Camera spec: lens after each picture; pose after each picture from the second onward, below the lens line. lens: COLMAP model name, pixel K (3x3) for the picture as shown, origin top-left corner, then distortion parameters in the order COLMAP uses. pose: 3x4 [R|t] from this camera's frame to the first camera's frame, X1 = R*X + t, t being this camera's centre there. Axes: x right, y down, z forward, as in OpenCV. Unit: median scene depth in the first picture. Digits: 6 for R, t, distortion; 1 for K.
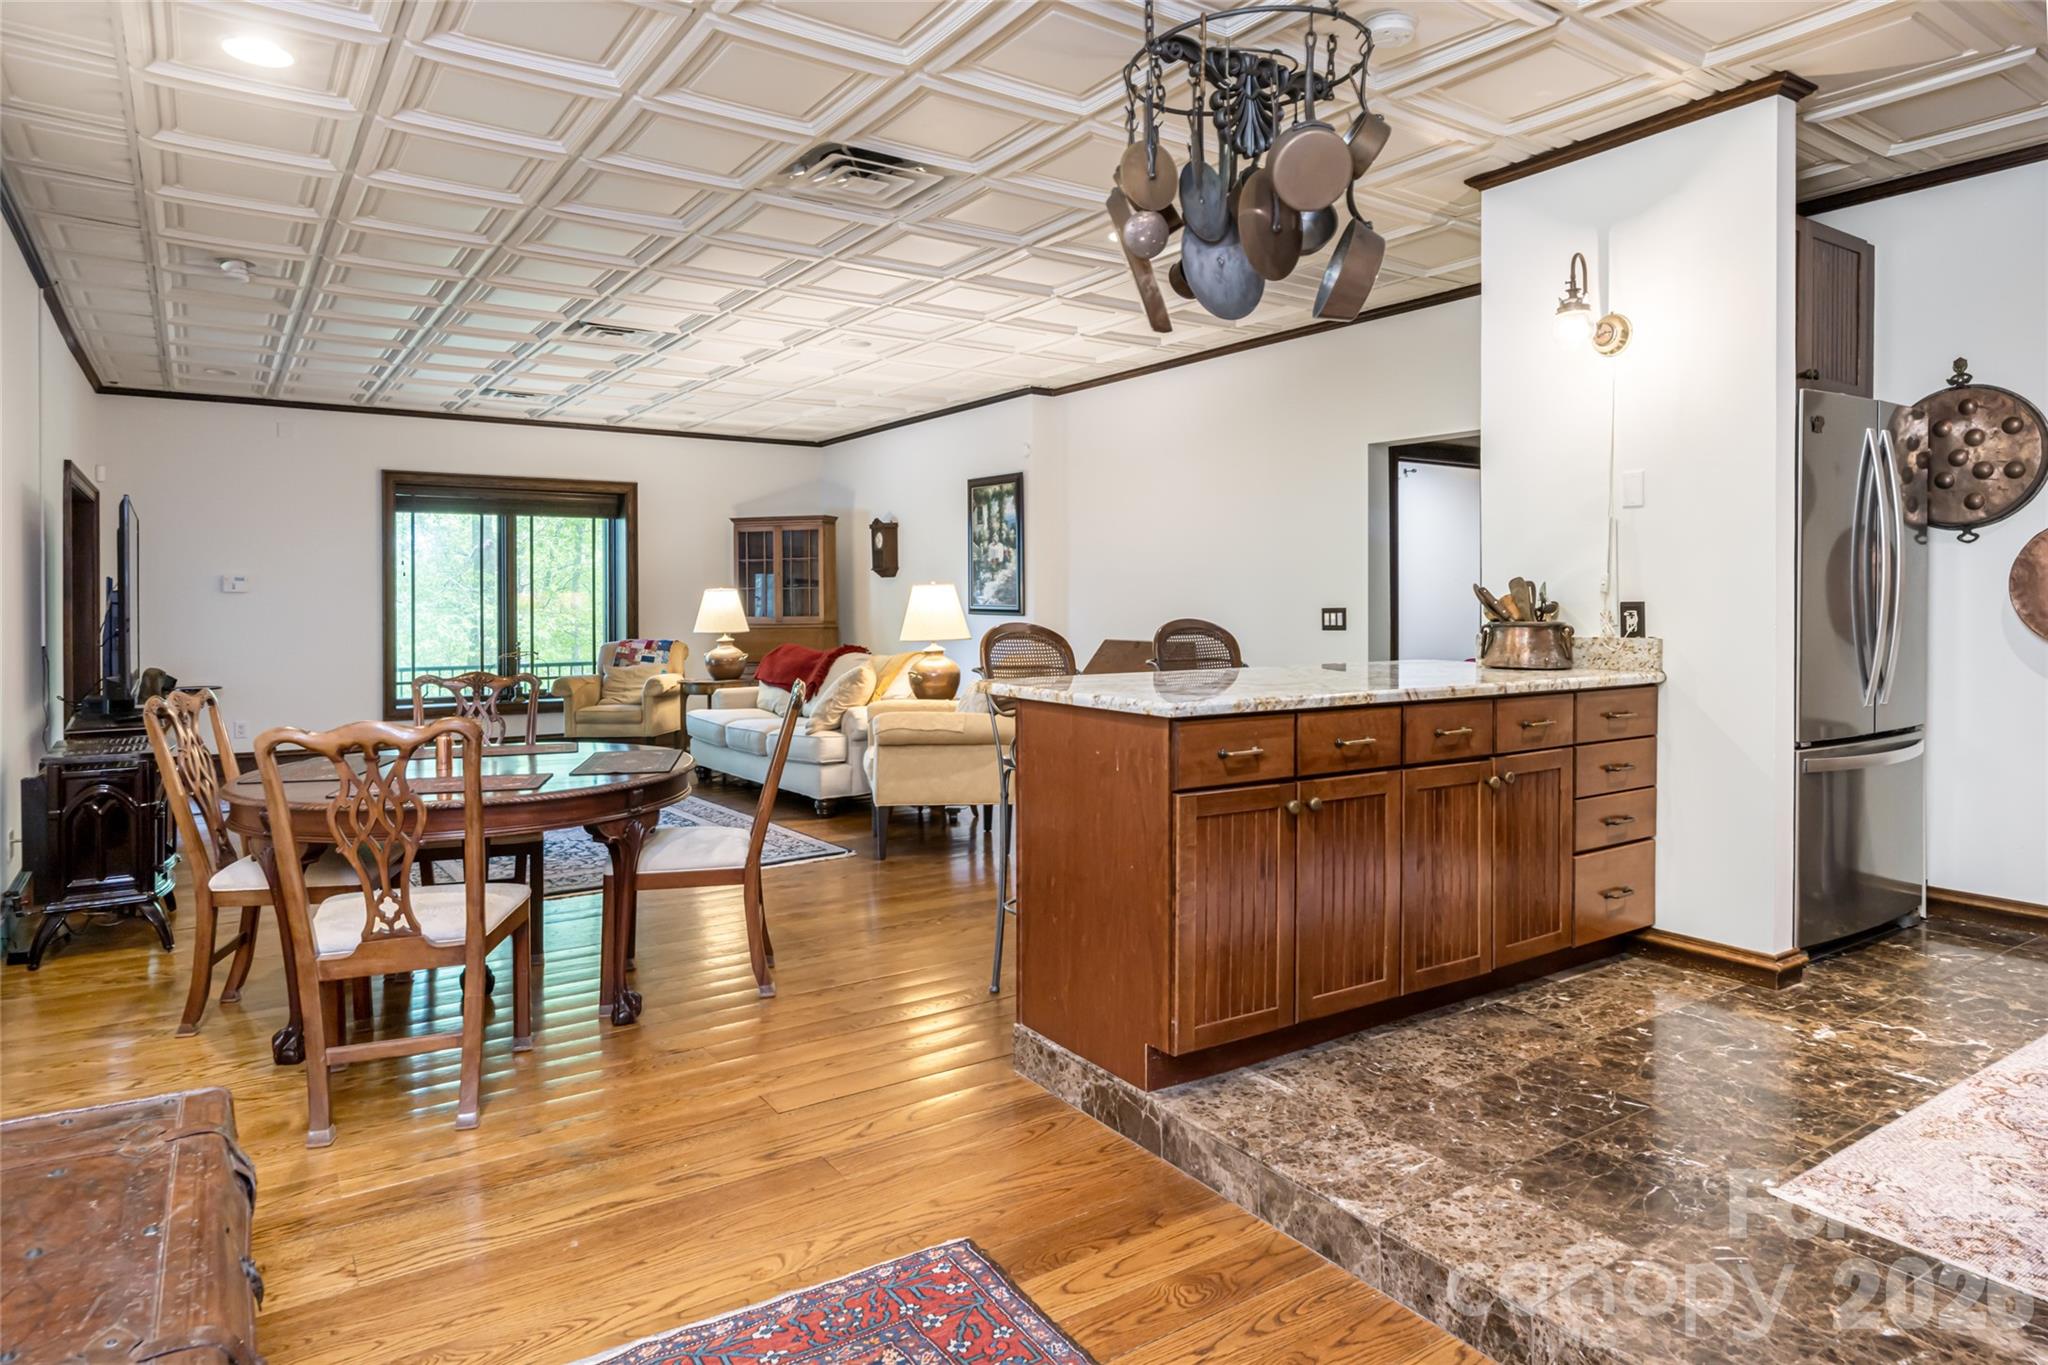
lens RADIAL K [[1207.9, 0, 1031.2], [0, 1207.9, 608.4], [0, 0, 1]] dist [0.002643, 0.001109]
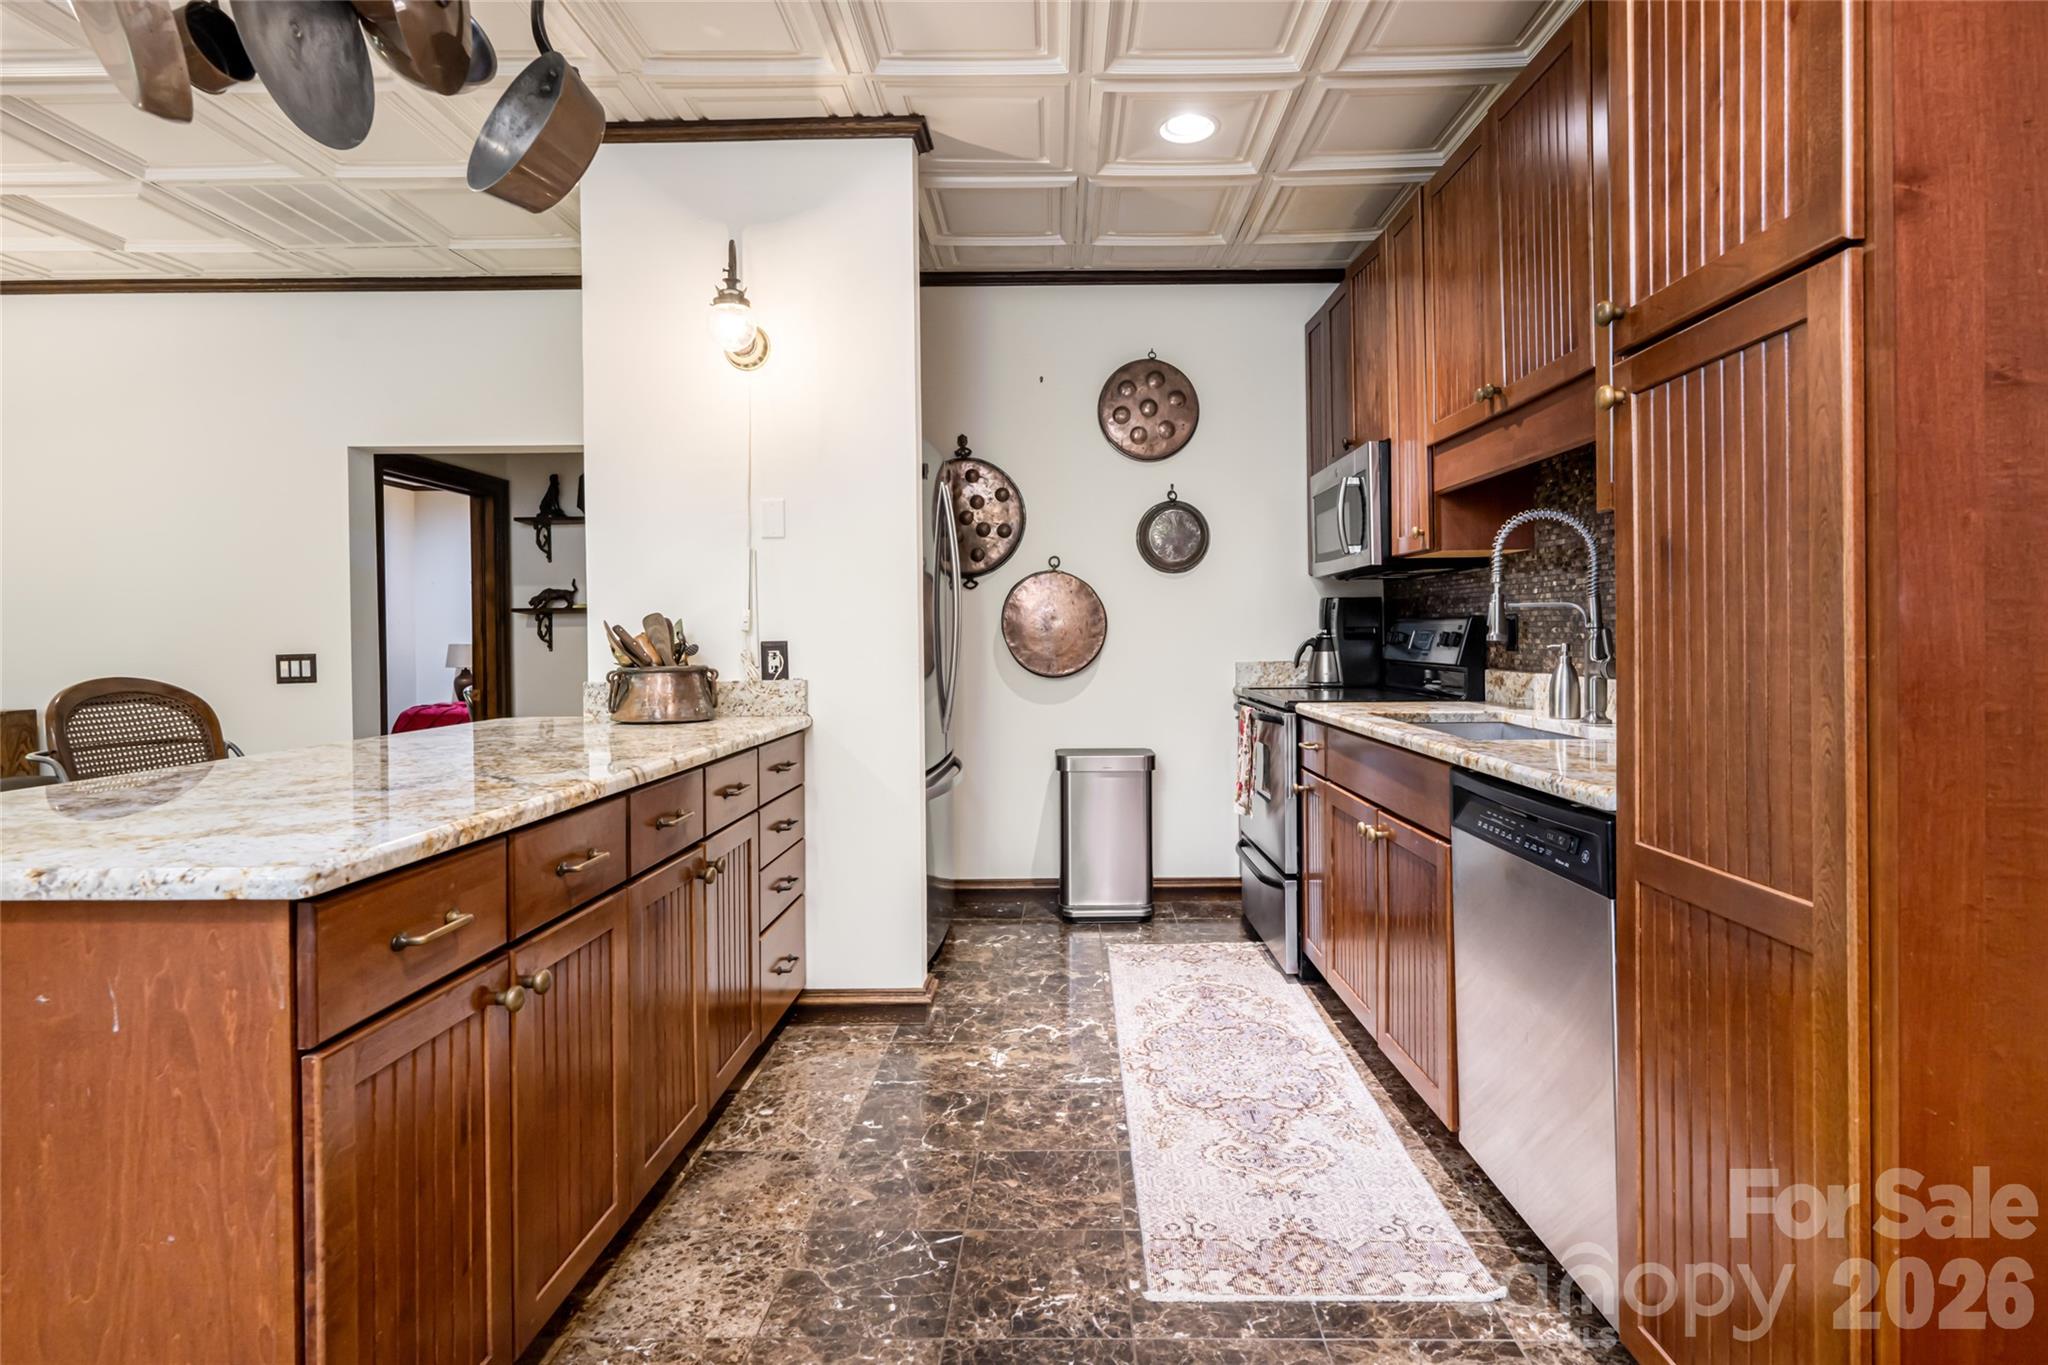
lens RADIAL K [[1036.2, 0, 1041.5], [0, 1036.2, 643.0], [0, 0, 1]] dist [-0.000210, -0.000771]
pose [[0.570648, -0.012117, 0.821105, -0.039483], [0.016412, 0.999860, 0.003348, -0.003590], [-0.821031, 0.011566, 0.570767, 0.436718]]
